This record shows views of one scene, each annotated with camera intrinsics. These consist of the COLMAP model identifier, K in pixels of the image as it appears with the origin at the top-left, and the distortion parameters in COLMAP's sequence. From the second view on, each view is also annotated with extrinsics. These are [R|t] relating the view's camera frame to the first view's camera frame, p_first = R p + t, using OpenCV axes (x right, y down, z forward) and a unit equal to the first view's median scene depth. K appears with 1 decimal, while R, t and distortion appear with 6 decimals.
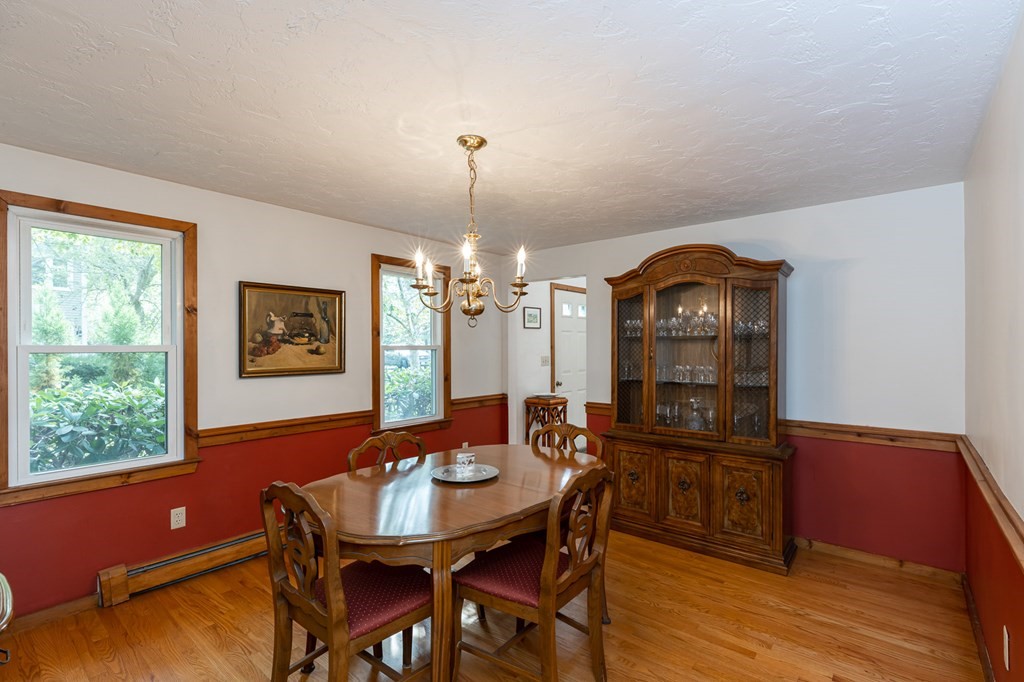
lens RADIAL K [[480.3, 0, 515.8], [0, 480.3, 347.4], [0, 0, 1]] dist [-0.002636, 0.000277]
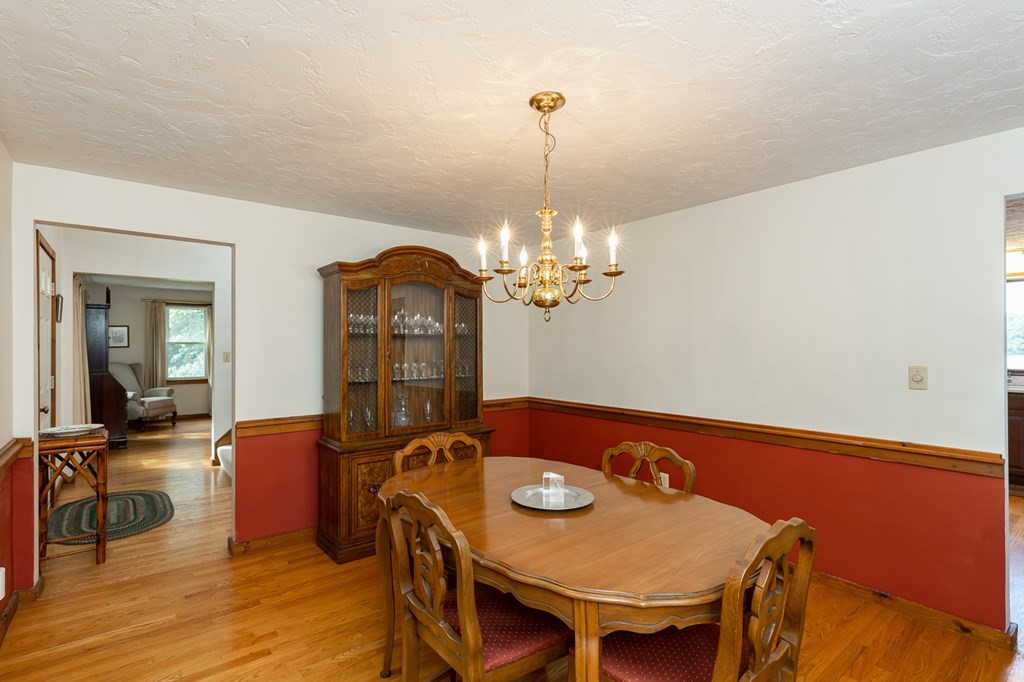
lens RADIAL K [[480.3, 0, 515.6], [0, 480.3, 338.1], [0, 0, 1]] dist [-0.002636, 0.000277]
pose [[0.207679, 0.016611, 0.978056, -0.606784], [0.000369, 0.999854, -0.017059, 0.002046], [-0.978197, 0.003903, 0.207642, 0.577275]]
